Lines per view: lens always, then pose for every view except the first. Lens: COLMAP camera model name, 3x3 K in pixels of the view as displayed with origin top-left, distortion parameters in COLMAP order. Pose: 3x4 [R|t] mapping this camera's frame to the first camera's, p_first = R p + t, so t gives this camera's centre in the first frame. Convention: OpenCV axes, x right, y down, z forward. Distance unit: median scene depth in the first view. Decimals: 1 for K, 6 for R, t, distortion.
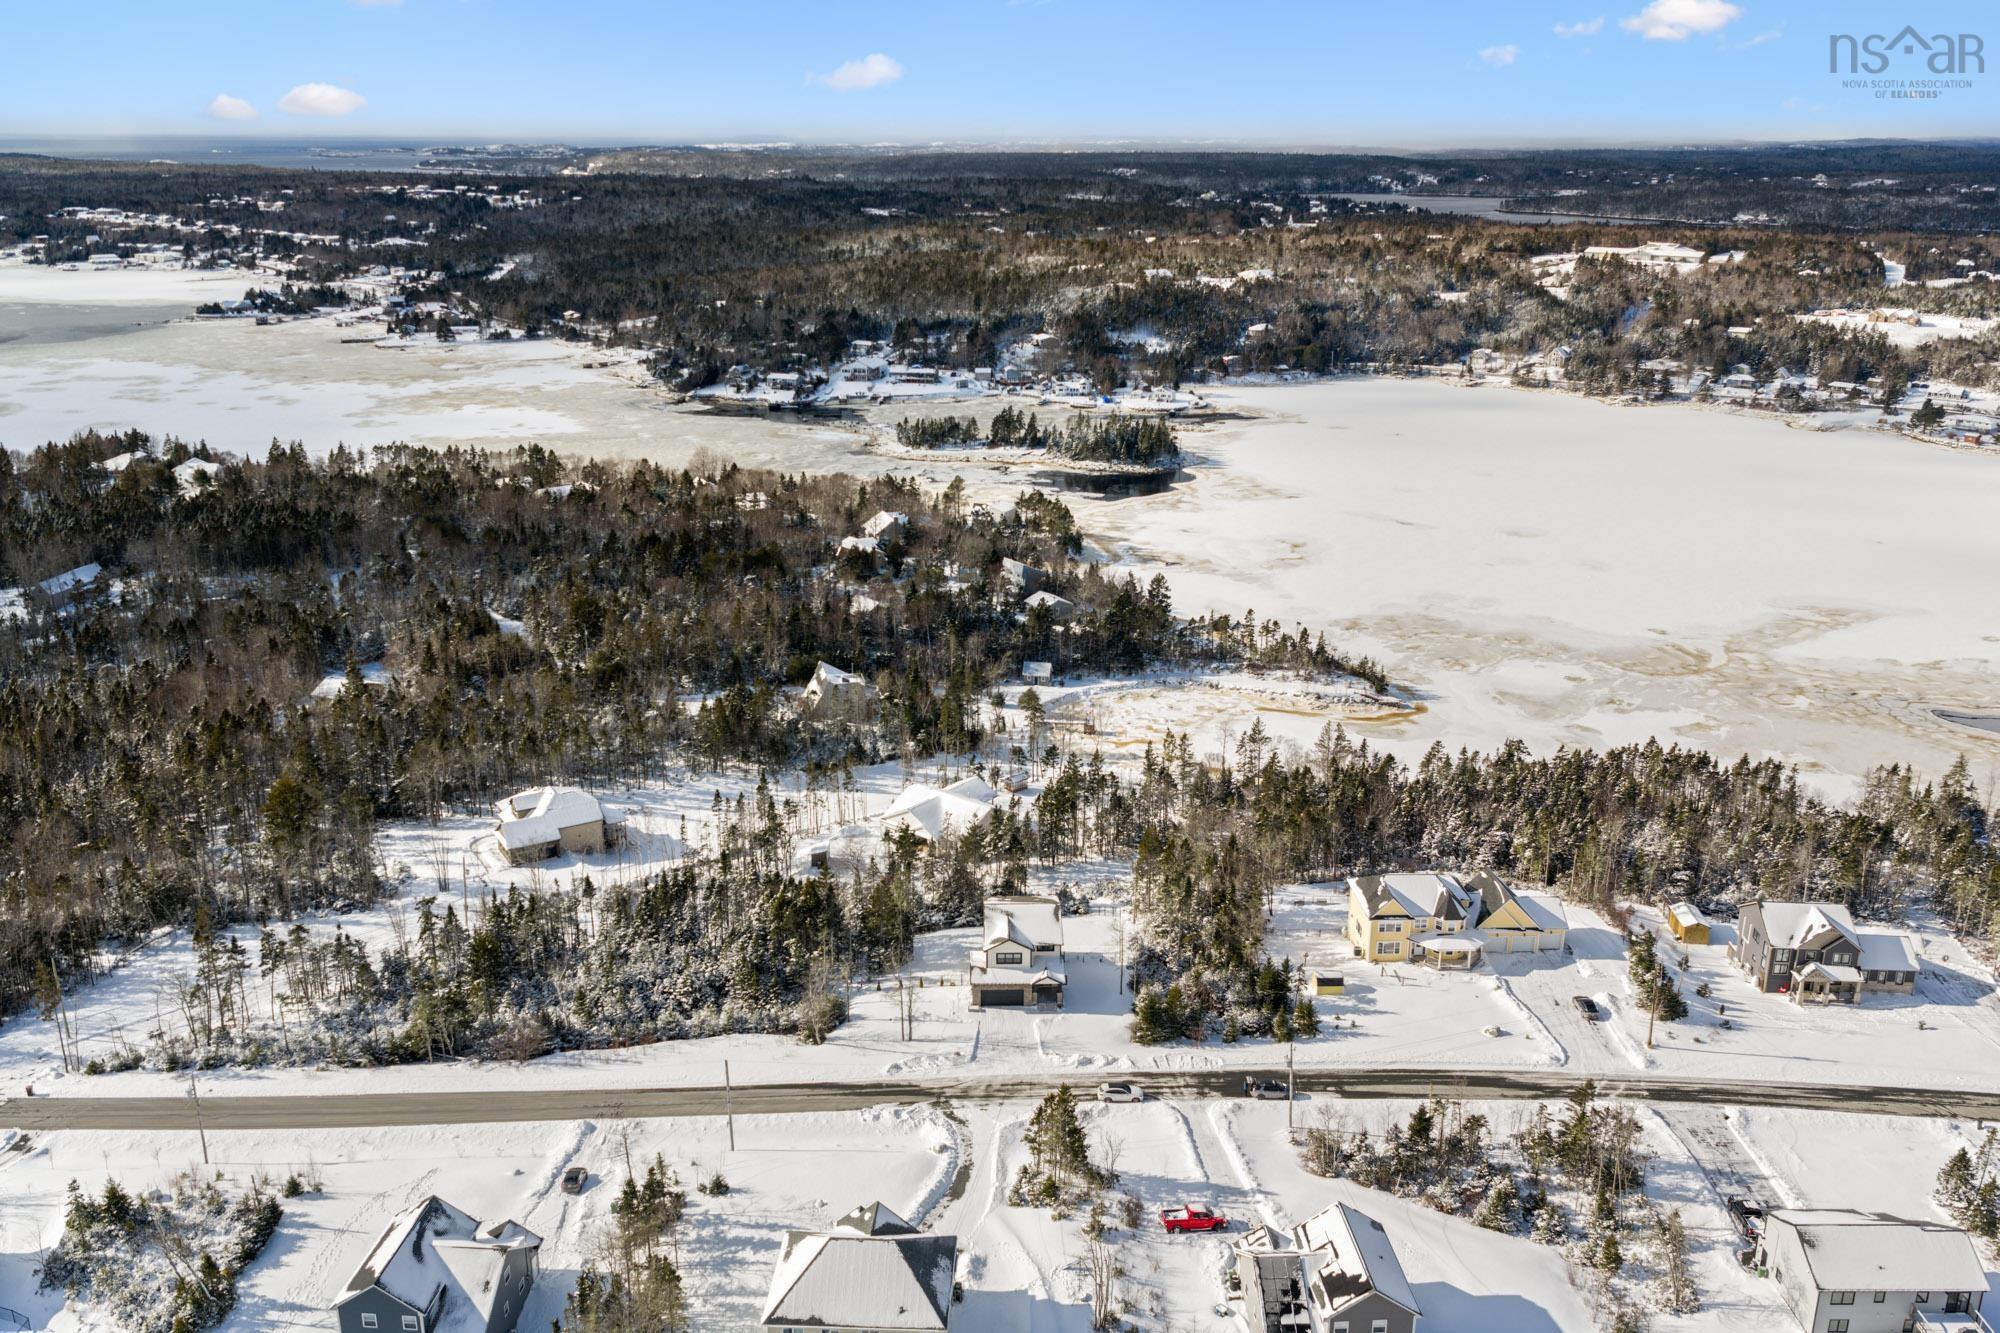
lens RADIAL K [[1664.4, 0, 1005.4], [0, 1664.4, 664.2], [0, 0, 1]] dist [0.026053, -0.048452]
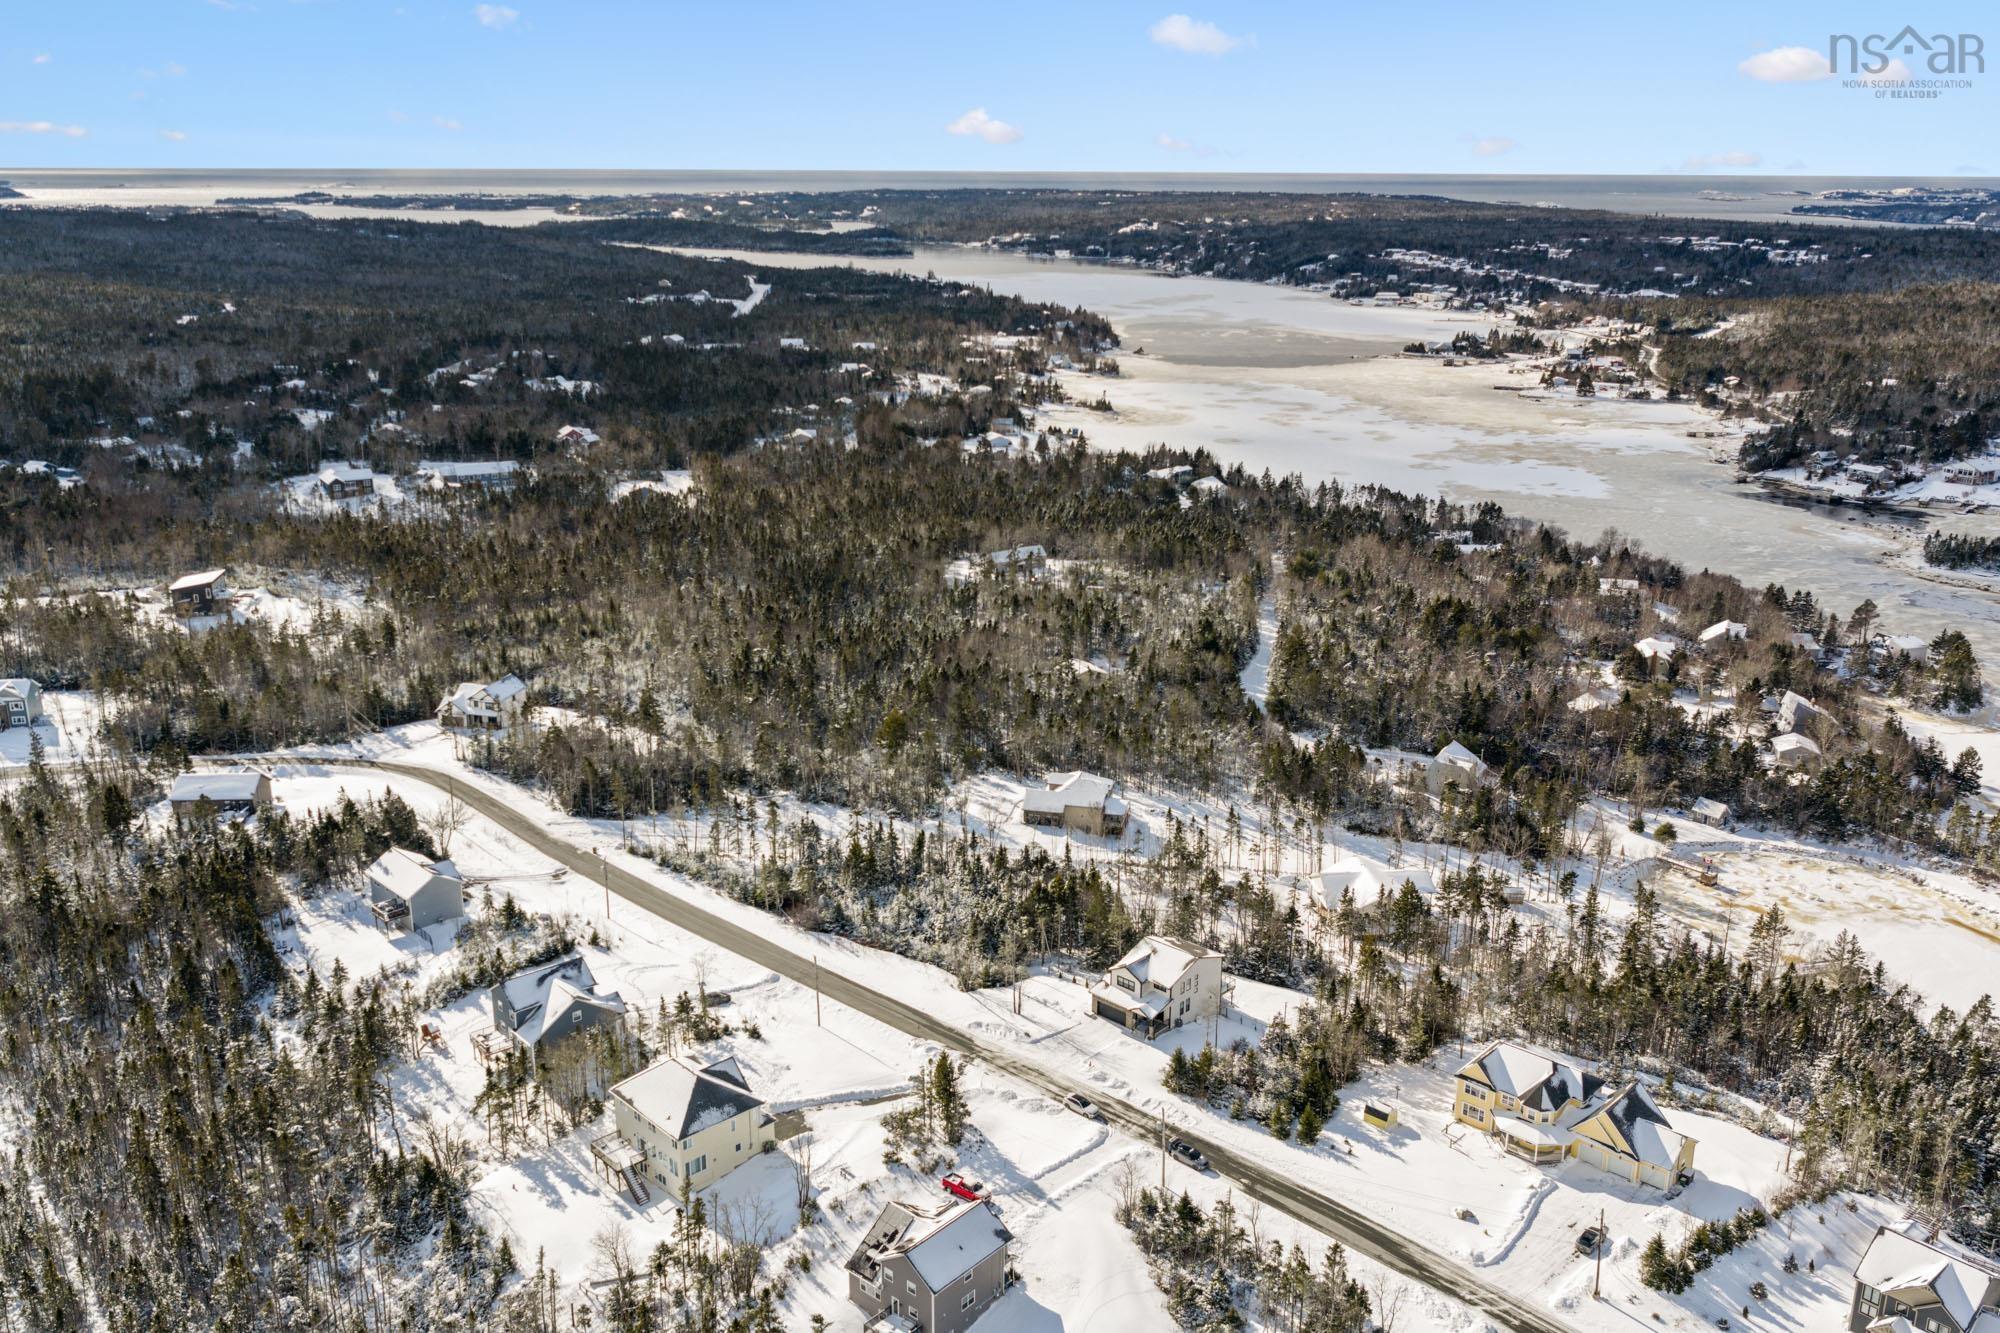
lens RADIAL K [[1664.4, 0, 1005.4], [0, 1664.4, 664.2], [0, 0, 1]] dist [0.026053, -0.048452]
pose [[0.710434, 0.200799, -0.674510, 0.172345], [-0.215058, 0.974528, 0.063602, -0.024308], [0.670100, 0.099873, 0.735521, 0.017086]]
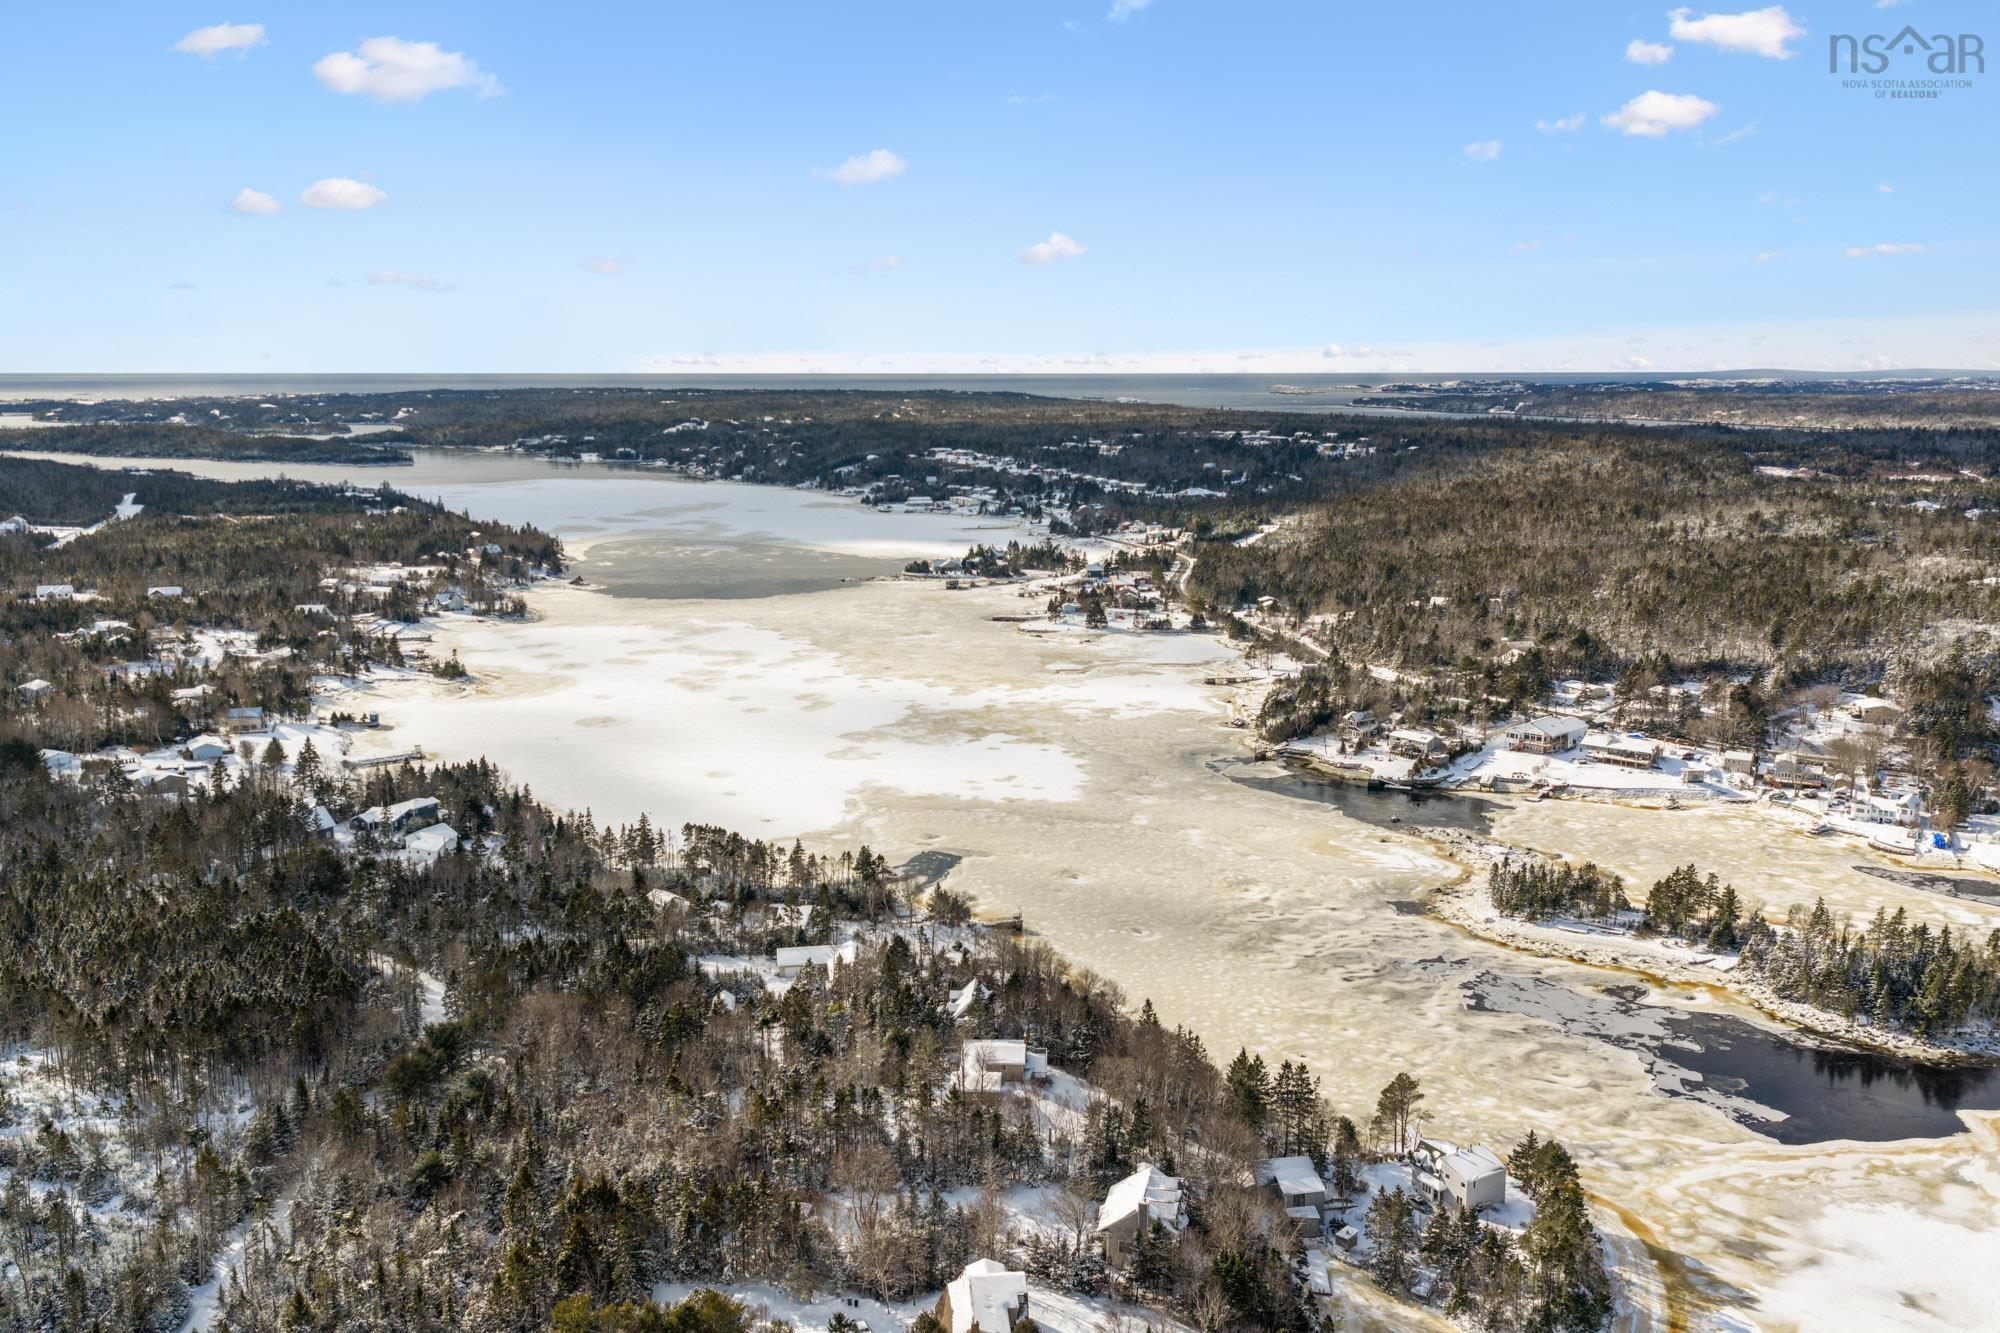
lens RADIAL K [[1664.4, 0, 1005.4], [0, 1664.4, 664.2], [0, 0, 1]] dist [0.026053, -0.048452]
pose [[0.846081, 0.088452, -0.525664, 0.083933], [-0.156928, 0.983766, -0.087047, -0.116072], [0.509432, 0.156140, 0.846227, 0.329116]]
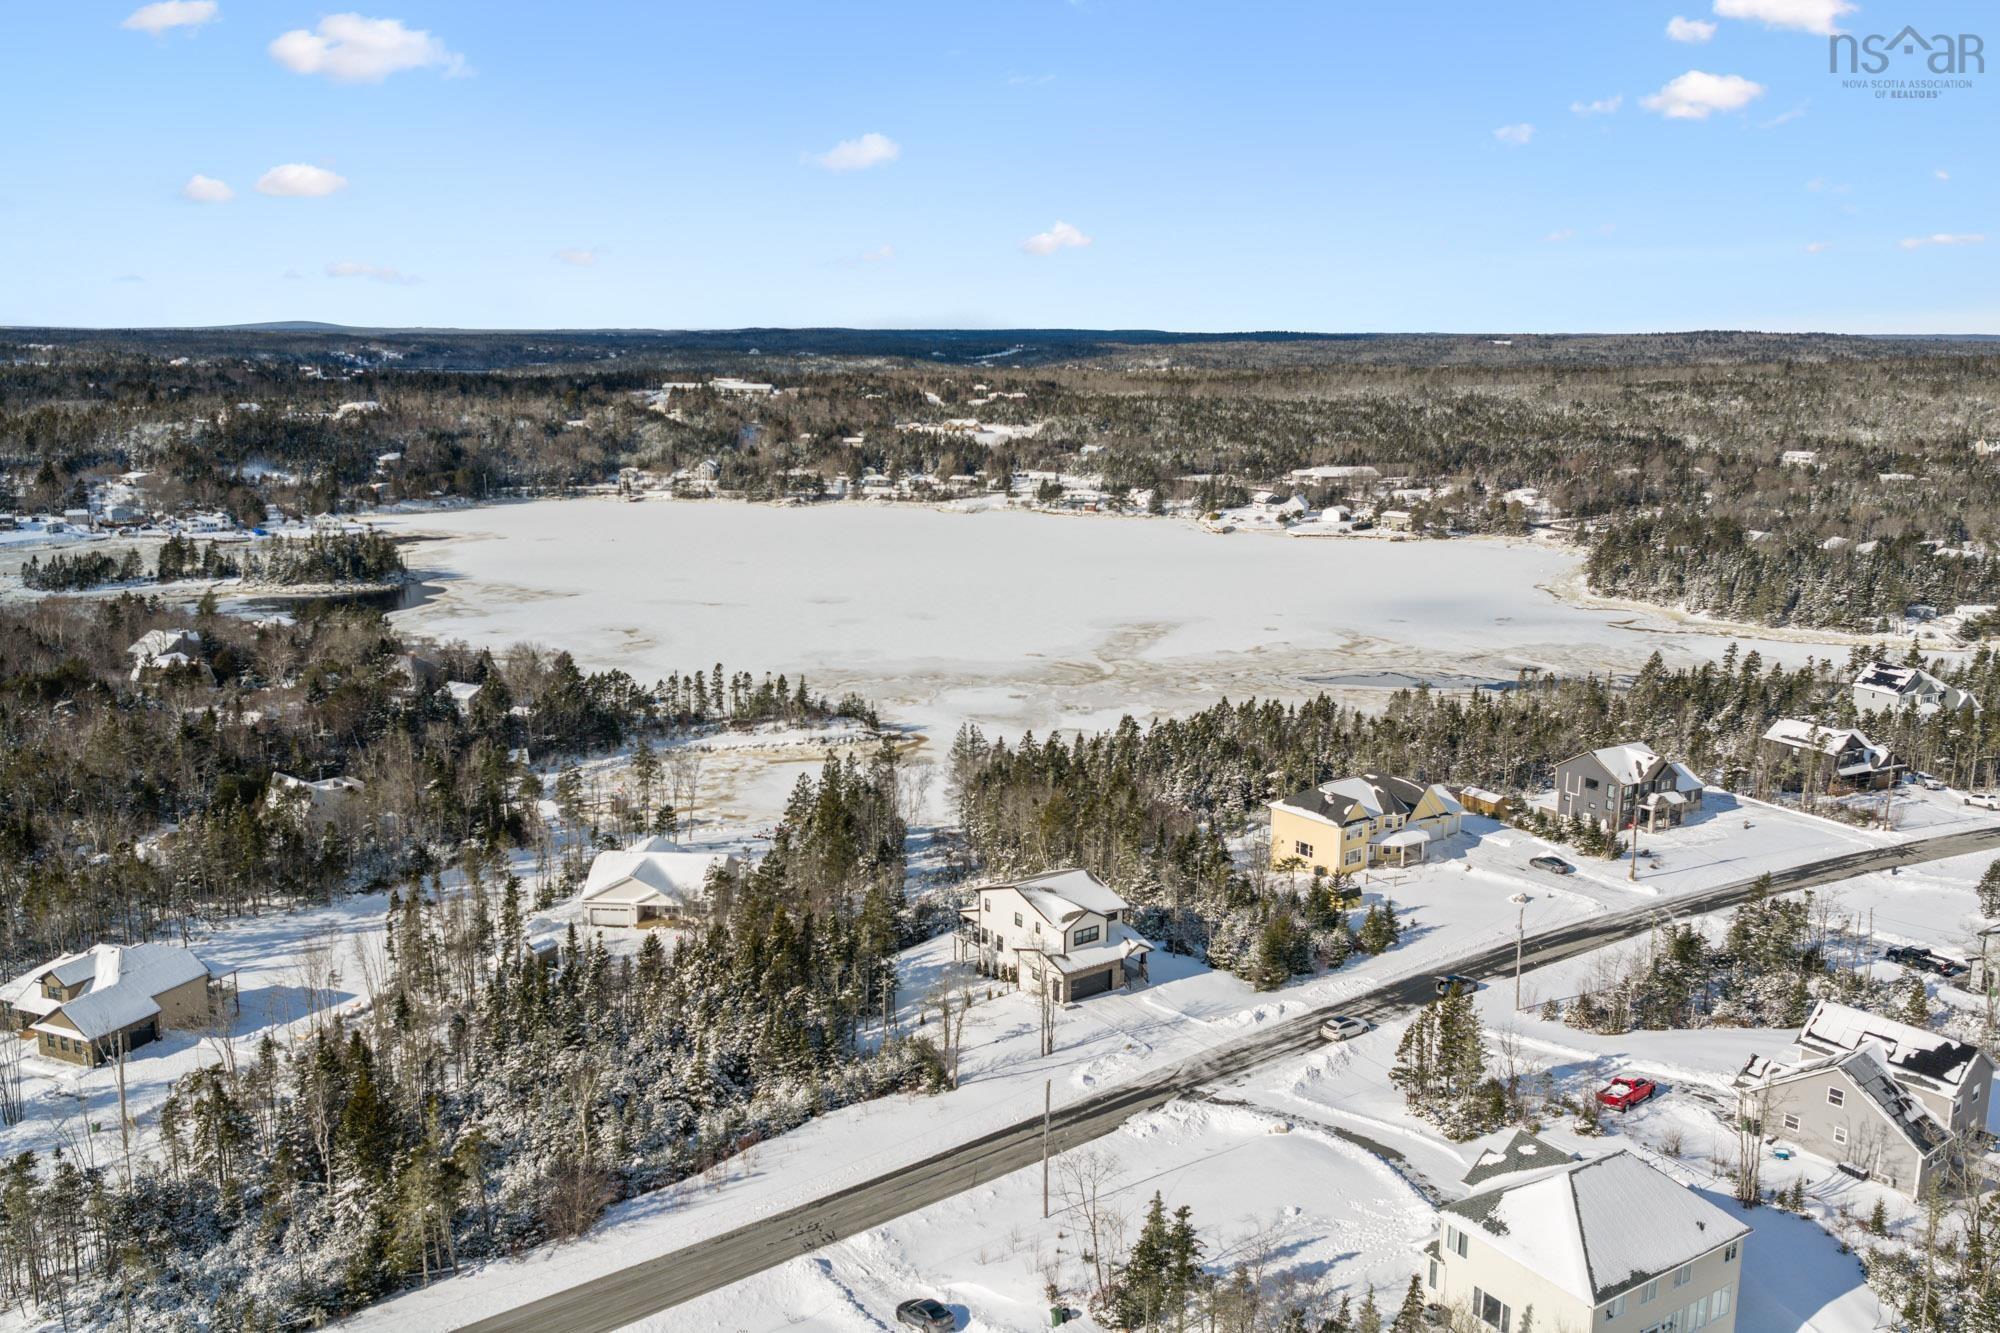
lens RADIAL K [[1650.3, 0, 1016.6], [0, 1650.3, 670.2], [0, 0, 1]] dist [0.005852, -0.008333]
pose [[0.811591, -0.113070, 0.573180, -0.117270], [0.172565, 0.983714, -0.050287, 0.021709], [-0.558159, 0.139723, 0.817885, 0.090120]]
